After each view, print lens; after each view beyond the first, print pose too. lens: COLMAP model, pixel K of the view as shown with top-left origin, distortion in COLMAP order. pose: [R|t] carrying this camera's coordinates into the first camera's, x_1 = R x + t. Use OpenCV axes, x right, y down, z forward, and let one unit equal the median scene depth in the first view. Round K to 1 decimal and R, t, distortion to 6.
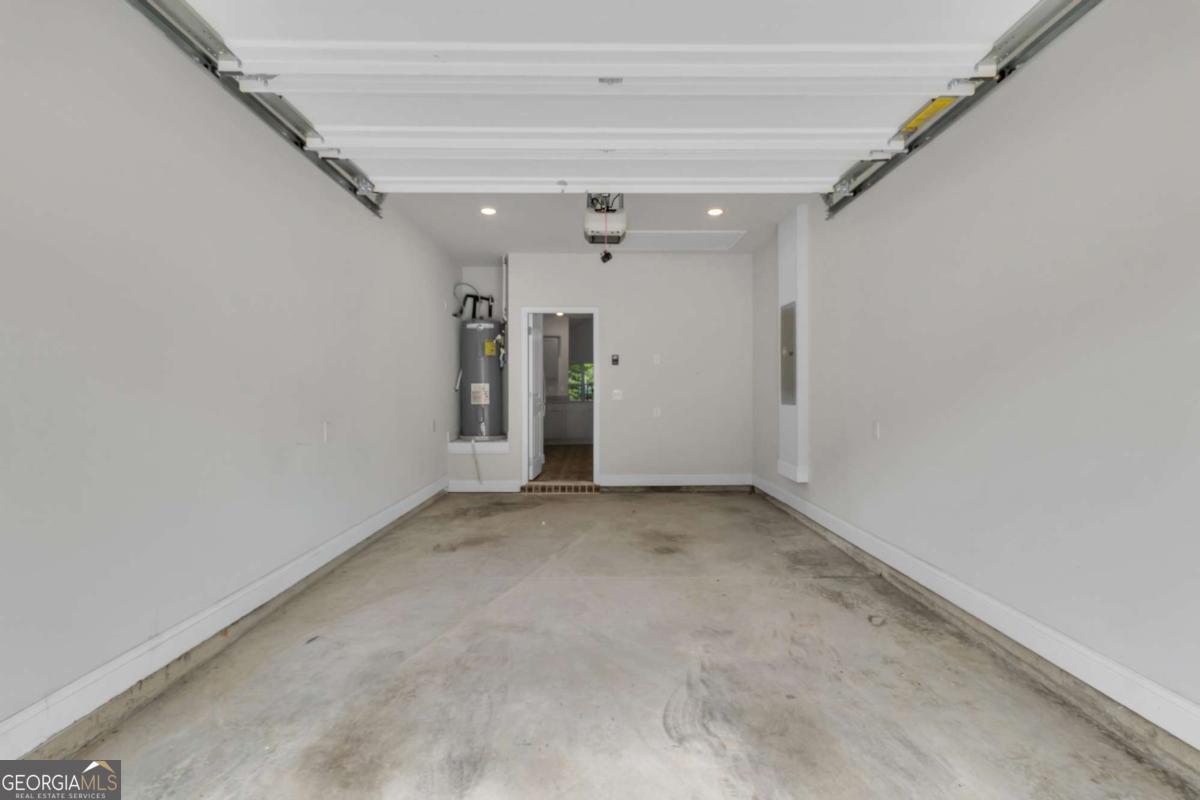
lens RADIAL K [[573.1, 0, 600.6], [0, 573.1, 397.6], [0, 0, 1]] dist [0.008685, -0.000980]
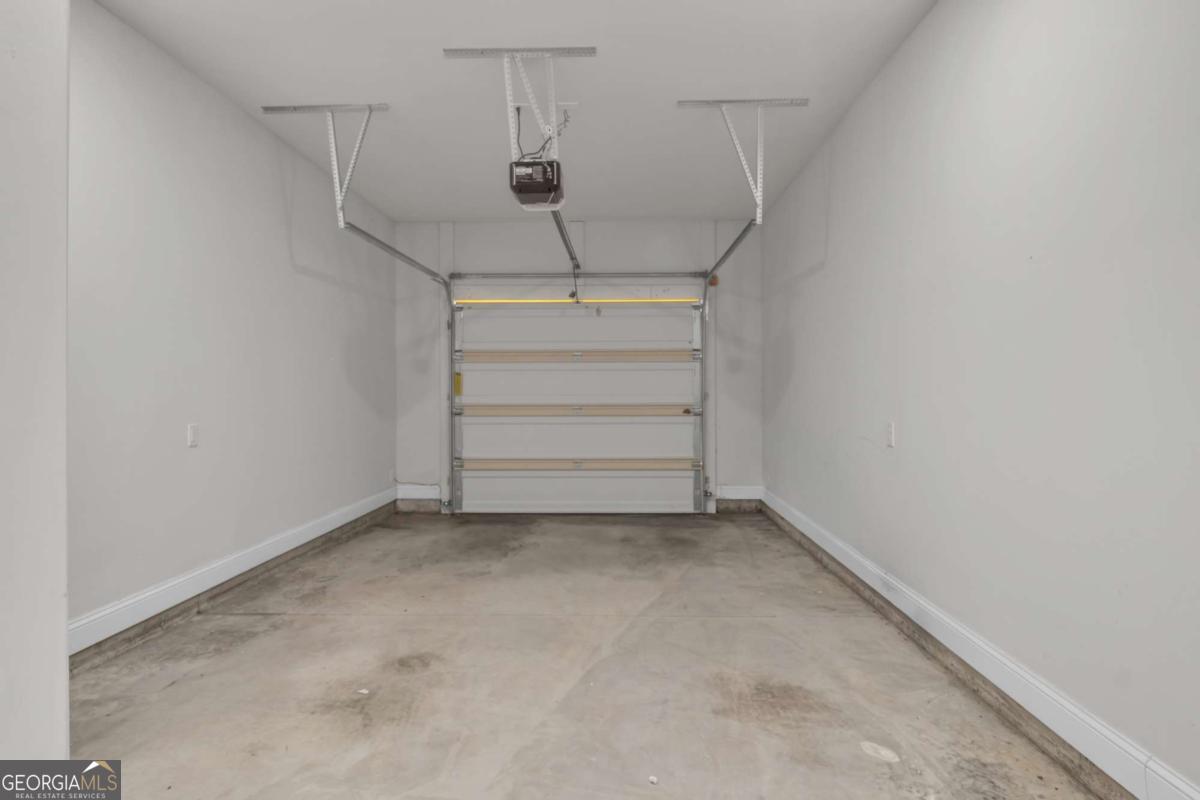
lens RADIAL K [[573.1, 0, 600.7], [0, 573.1, 395.4], [0, 0, 1]] dist [0.008685, -0.000980]
pose [[-0.999481, -0.000266, 0.032213, -0.117401], [0.000217, 0.999888, 0.014994, -0.009119], [-0.032214, 0.014994, -0.999369, 1.995697]]
